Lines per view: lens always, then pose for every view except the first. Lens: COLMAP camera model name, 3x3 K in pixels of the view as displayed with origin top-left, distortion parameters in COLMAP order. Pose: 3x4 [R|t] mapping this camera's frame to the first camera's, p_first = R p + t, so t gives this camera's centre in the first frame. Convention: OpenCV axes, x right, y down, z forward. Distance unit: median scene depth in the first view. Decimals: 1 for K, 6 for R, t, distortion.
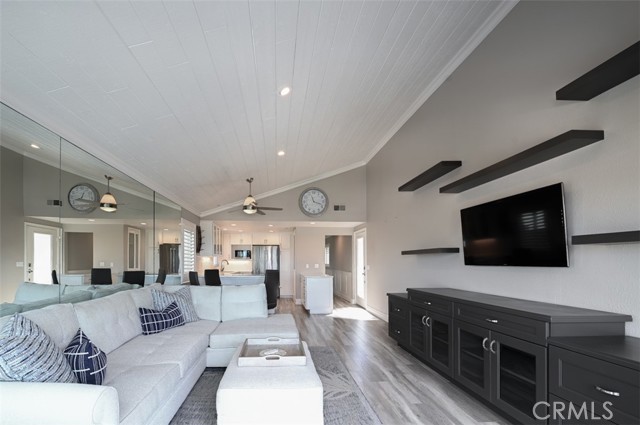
lens RADIAL K [[272.6, 0, 300.5], [0, 272.6, 259.6], [0, 0, 1]] dist [-0.002694, -0.001027]
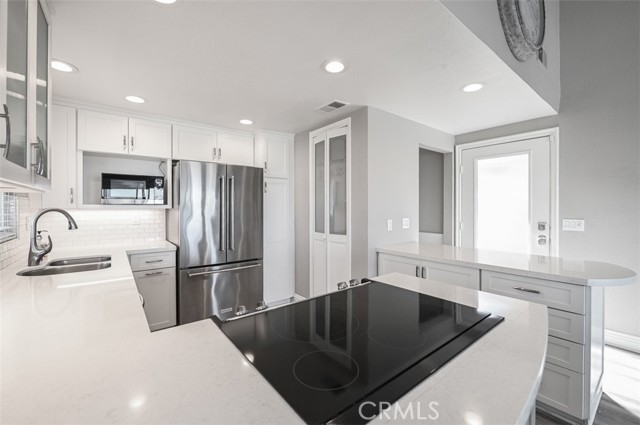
lens RADIAL K [[261.8, 0, 320.0], [0, 261.8, 208.6], [0, 0, 1]] dist [-0.000311, -0.000044]
pose [[0.830195, -0.004503, 0.557456, -0.393579], [-0.000408, 0.999962, 0.008685, 0.000666], [-0.557474, -0.007438, 0.830161, 1.270418]]
